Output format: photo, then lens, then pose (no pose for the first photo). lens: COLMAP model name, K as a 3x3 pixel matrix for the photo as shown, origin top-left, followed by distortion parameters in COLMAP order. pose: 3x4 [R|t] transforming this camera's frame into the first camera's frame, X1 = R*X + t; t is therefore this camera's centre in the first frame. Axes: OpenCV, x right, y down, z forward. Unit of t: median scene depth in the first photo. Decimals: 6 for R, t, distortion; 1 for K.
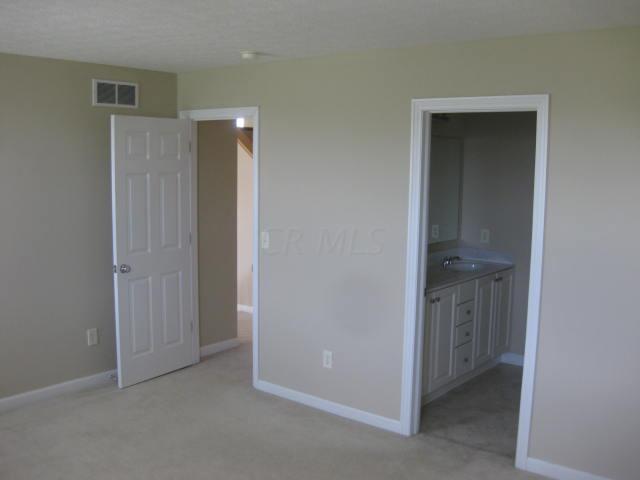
lens RADIAL K [[652.2, 0, 320.0], [0, 652.2, 240.0], [0, 0, 1]] dist [-0.007269, -0.009911]
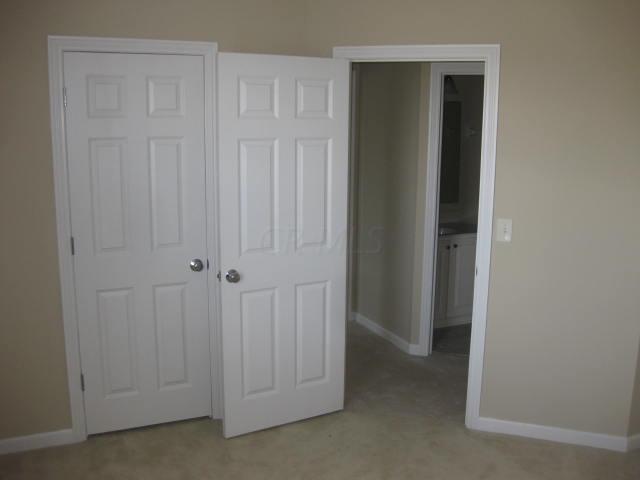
lens RADIAL K [[664.5, 0, 320.0], [0, 664.5, 240.0], [0, 0, 1]] dist [-0.126430, 0.022151]
pose [[0.956841, -0.063310, 0.283631, -0.407285], [0.043472, 0.996182, 0.075704, -0.044407], [-0.287341, -0.060107, 0.955940, 0.302895]]
